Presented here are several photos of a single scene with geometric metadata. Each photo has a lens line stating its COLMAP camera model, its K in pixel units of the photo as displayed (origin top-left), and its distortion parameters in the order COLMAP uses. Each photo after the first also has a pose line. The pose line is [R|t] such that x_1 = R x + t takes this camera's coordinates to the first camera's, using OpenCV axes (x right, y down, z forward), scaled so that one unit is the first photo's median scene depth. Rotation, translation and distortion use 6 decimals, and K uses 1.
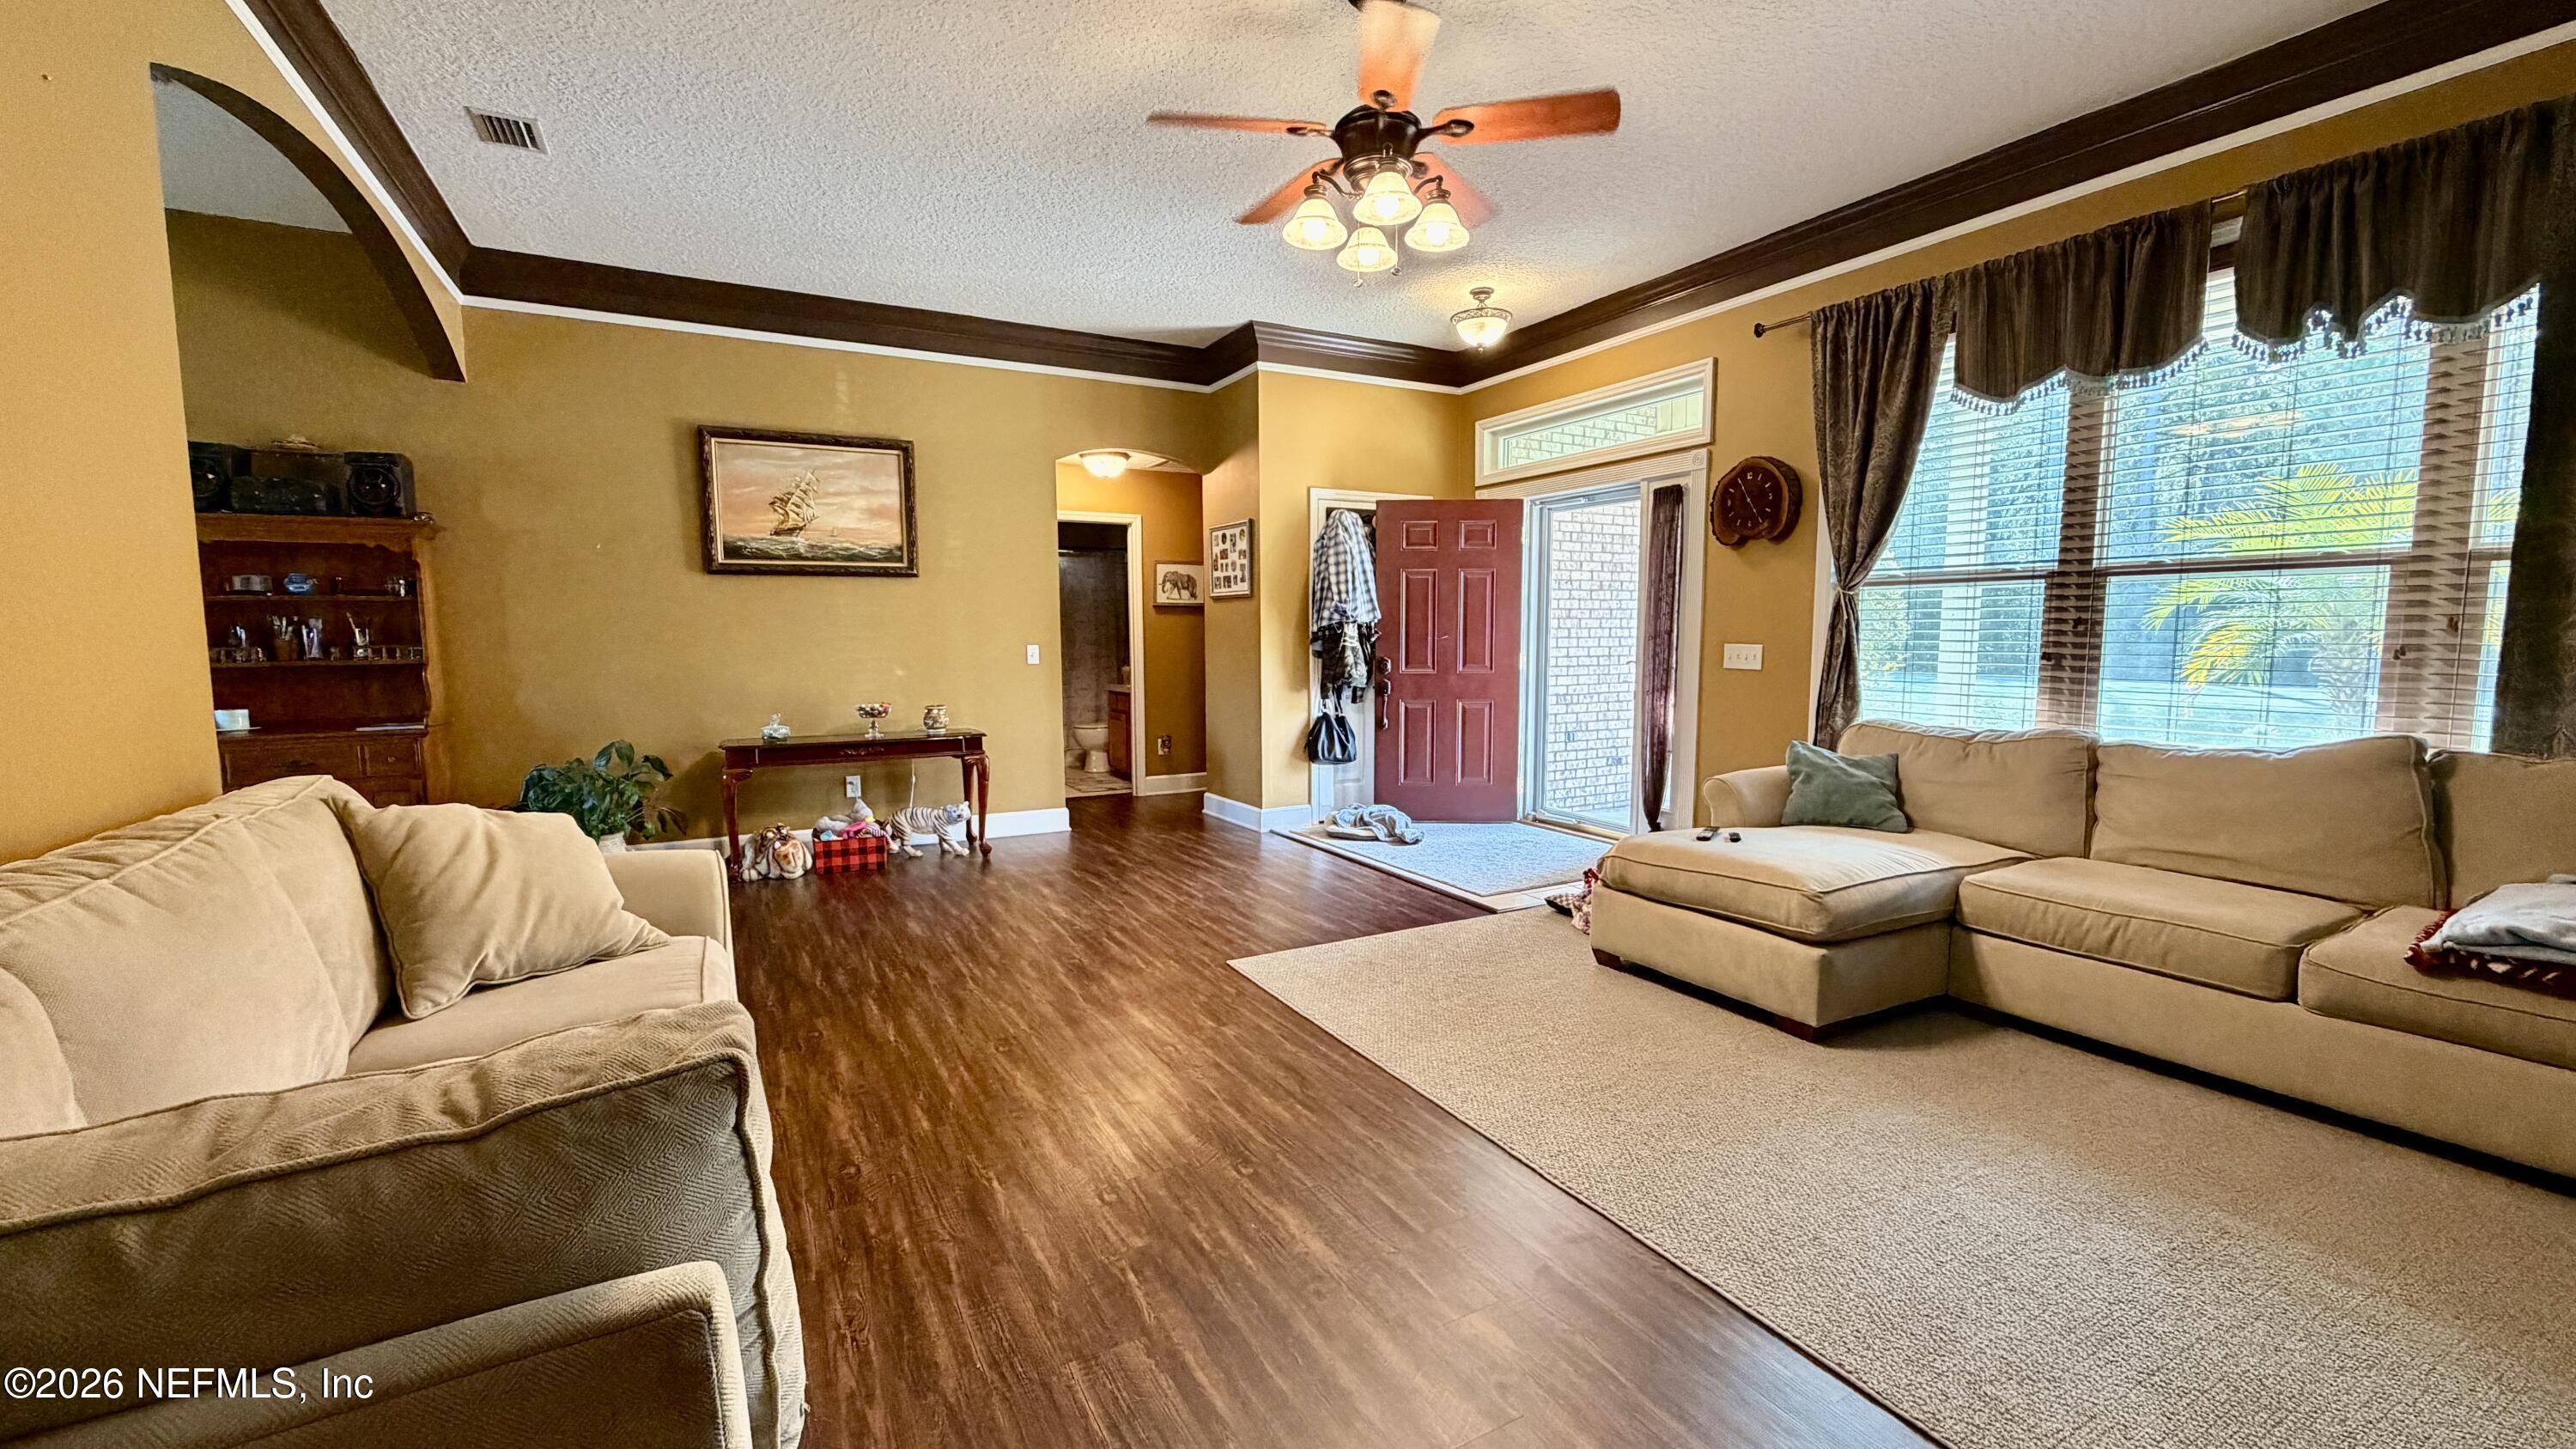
lens RADIAL K [[1023.6, 0, 1277.5], [0, 1023.6, 721.0], [0, 0, 1]] dist [-0.001964, 0.000747]
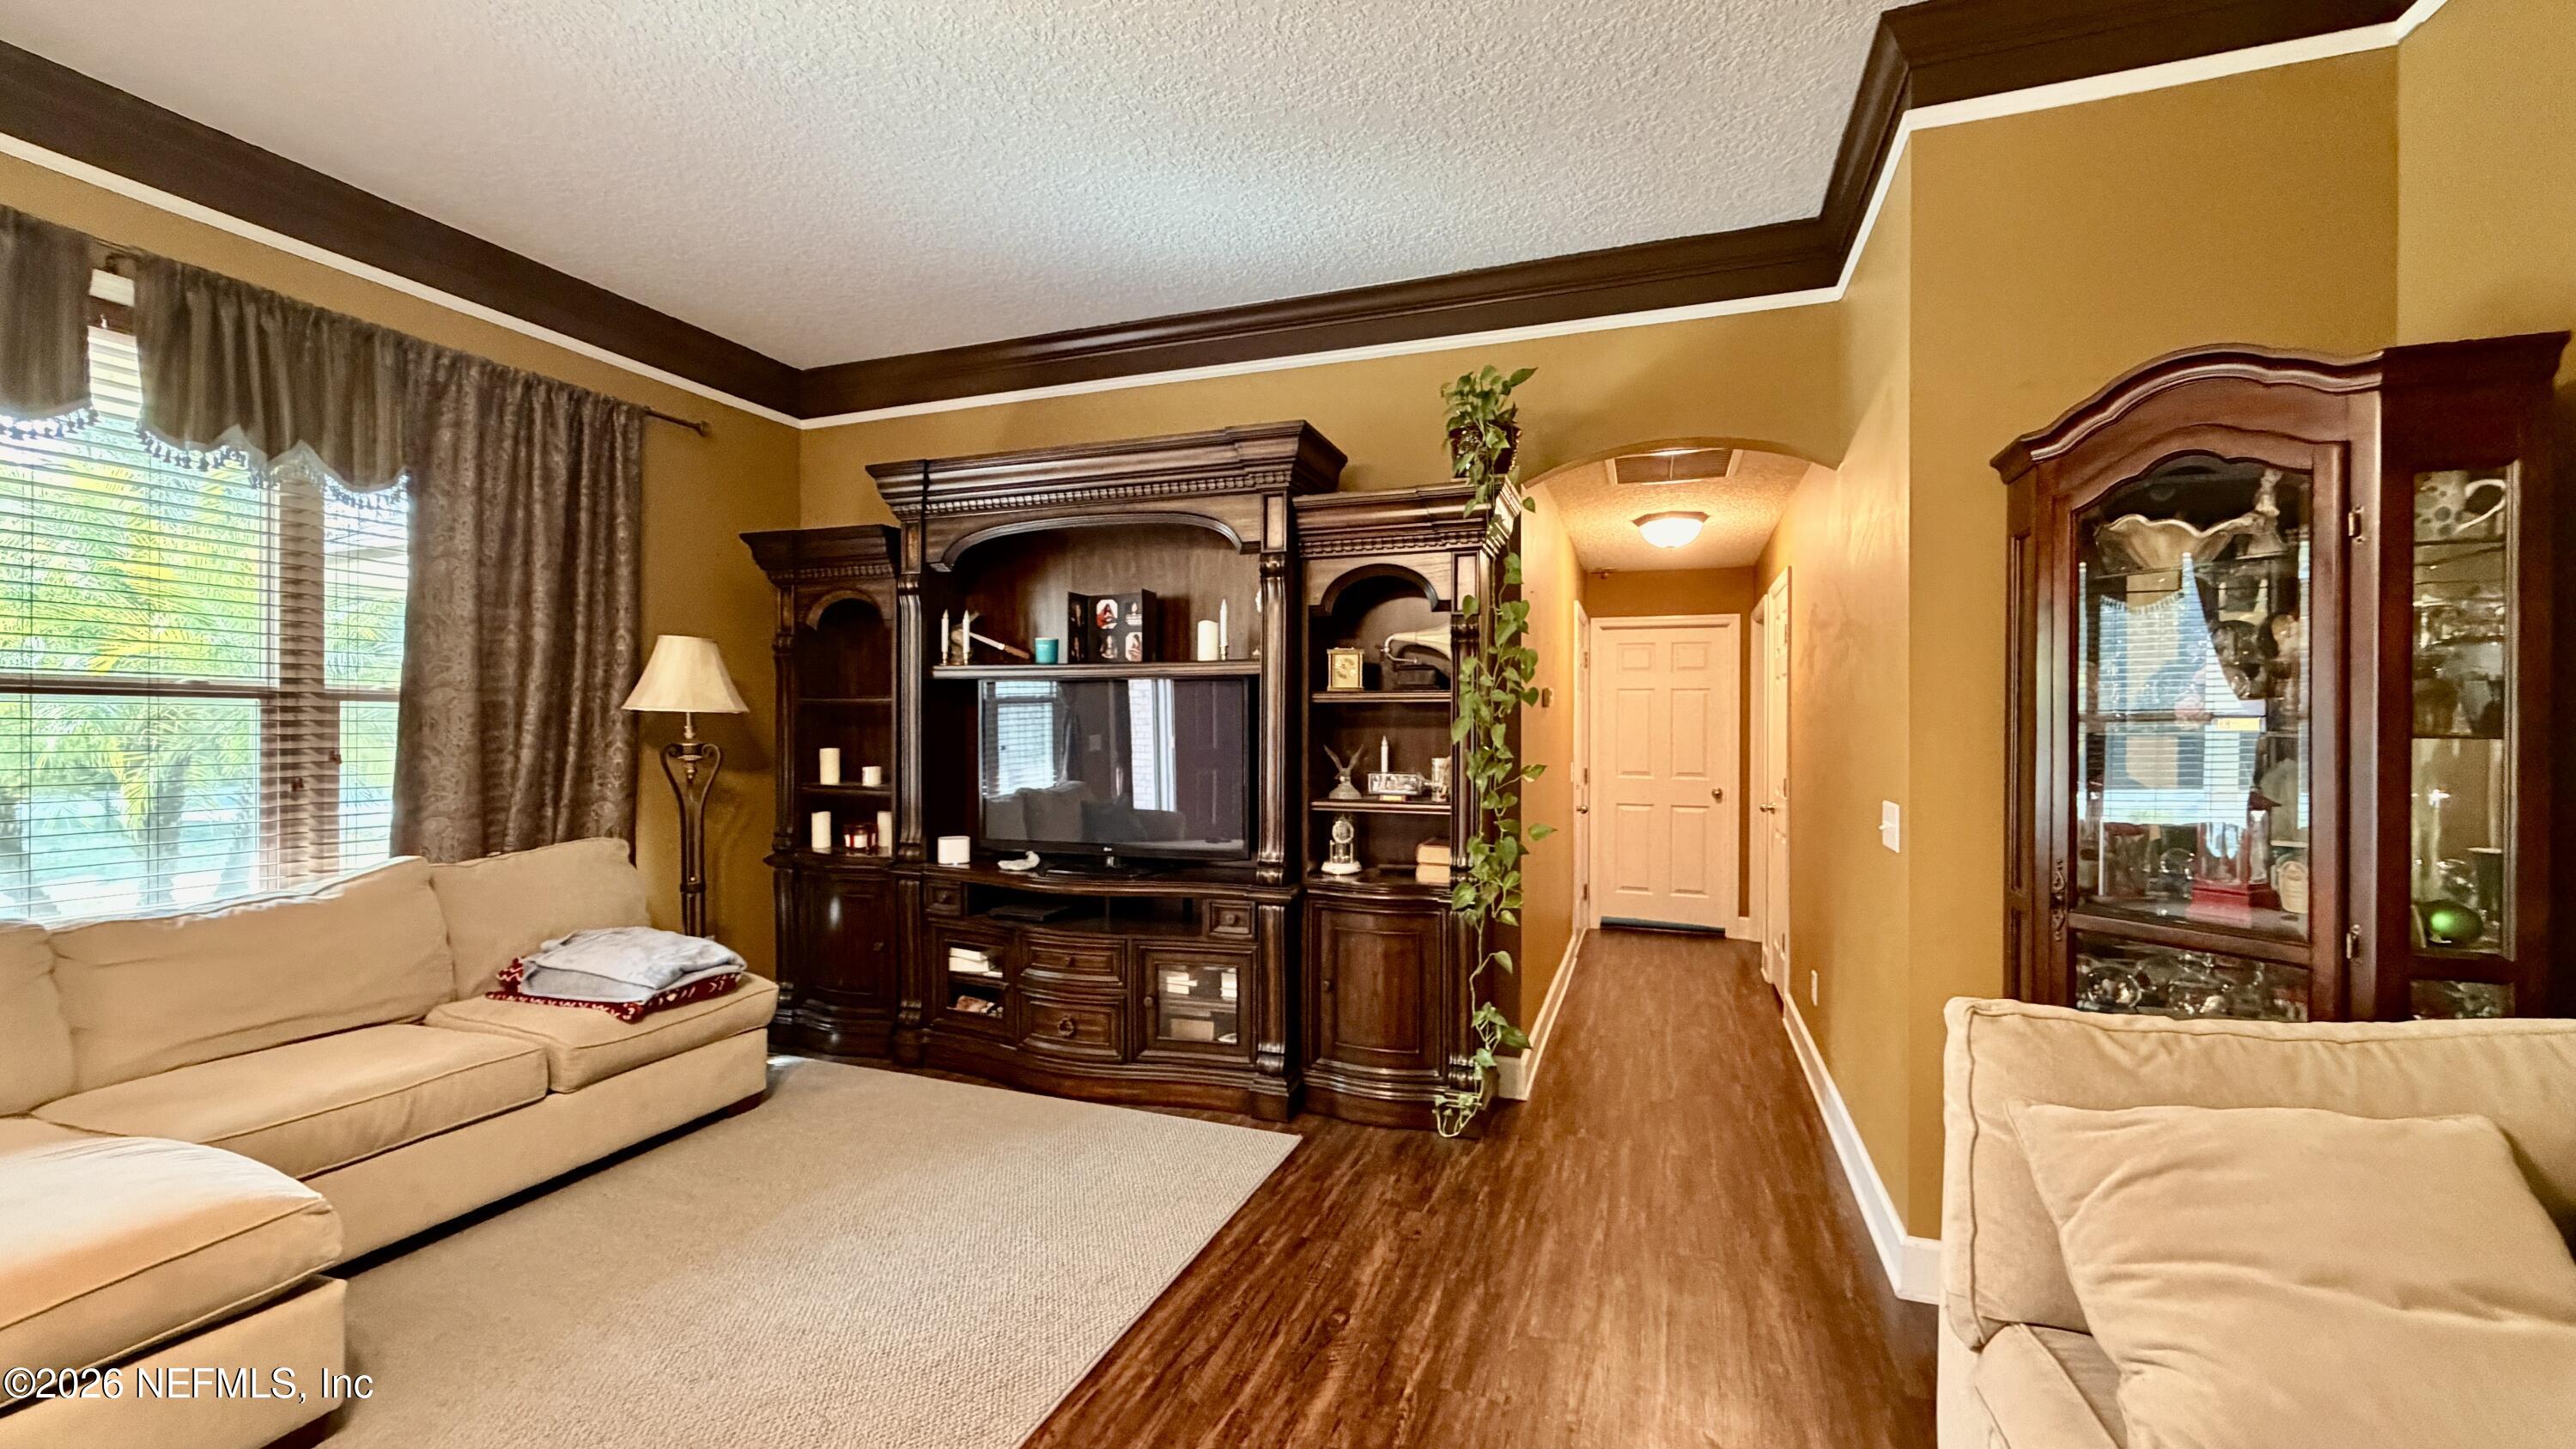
lens RADIAL K [[1023.6, 0, 1281.7], [0, 1023.6, 729.9], [0, 0, 1]] dist [-0.001964, 0.000747]
pose [[-0.654167, 0.000691, 0.756350, -0.208981], [0.064381, 0.996421, 0.054773, -0.071947], [-0.753605, 0.084525, -0.651871, 0.575437]]
